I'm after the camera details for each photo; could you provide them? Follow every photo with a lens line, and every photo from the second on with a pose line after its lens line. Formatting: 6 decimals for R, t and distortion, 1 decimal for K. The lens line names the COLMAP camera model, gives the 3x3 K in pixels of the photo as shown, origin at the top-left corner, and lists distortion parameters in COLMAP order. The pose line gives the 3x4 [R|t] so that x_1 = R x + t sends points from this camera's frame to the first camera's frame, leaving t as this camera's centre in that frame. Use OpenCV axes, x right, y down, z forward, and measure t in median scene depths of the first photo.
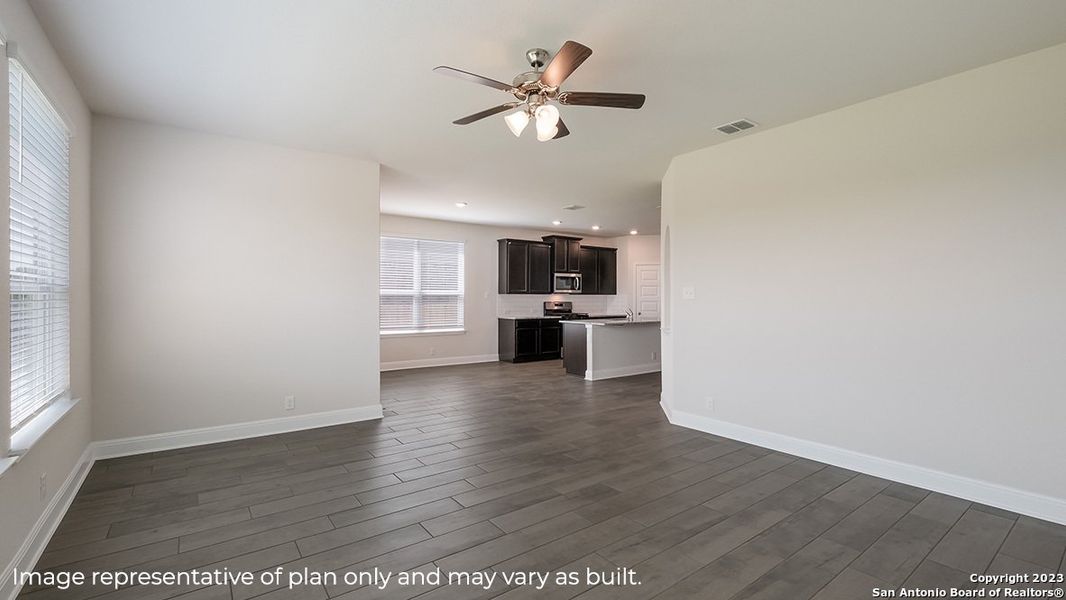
lens RADIAL K [[475.3, 0, 527.5], [0, 475.3, 282.0], [0, 0, 1]] dist [-0.015716, 0.000121]
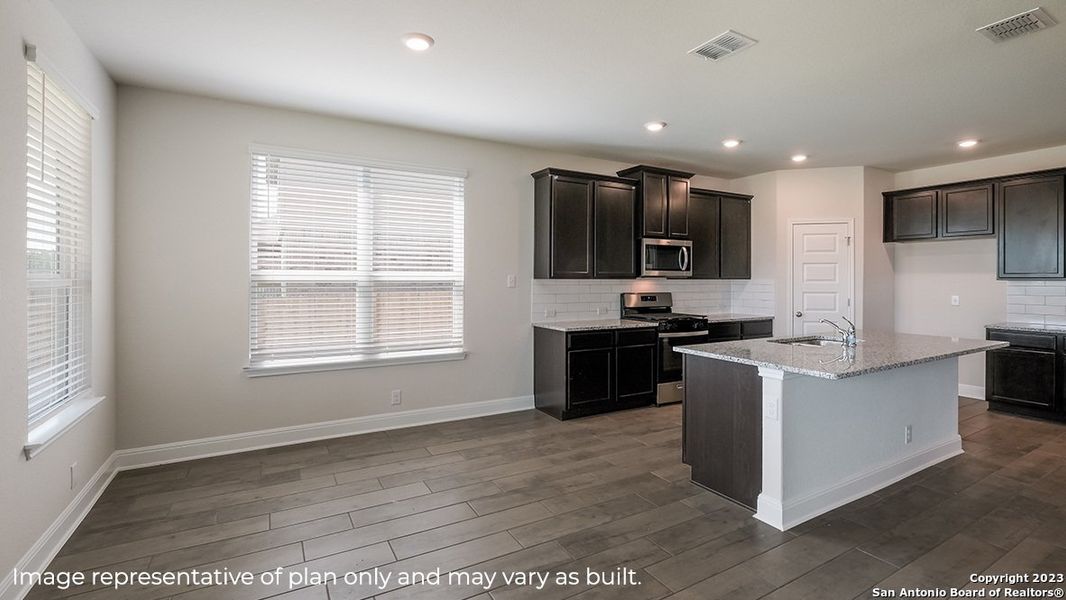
lens RADIAL K [[475.3, 0, 527.5], [0, 475.3, 282.0], [0, 0, 1]] dist [-0.015716, 0.000121]
pose [[0.992185, 0.000271, -0.124774, -0.004031], [0.004113, 0.999383, 0.034871, 0.010810], [0.124707, -0.035112, 0.991572, 0.488258]]
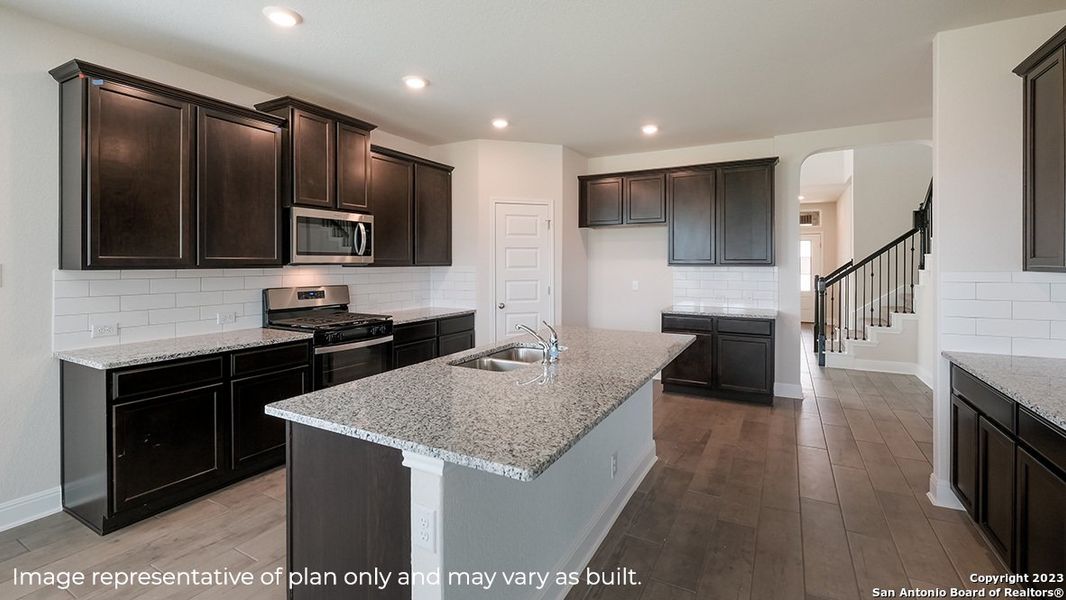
lens RADIAL K [[475.3, 0, 527.5], [0, 475.3, 282.0], [0, 0, 1]] dist [-0.015716, 0.000121]
pose [[0.909380, -0.018789, 0.415541, 0.071334], [-0.010293, 0.997657, 0.067636, 0.011397], [-0.415839, -0.065784, 0.907056, 0.637572]]
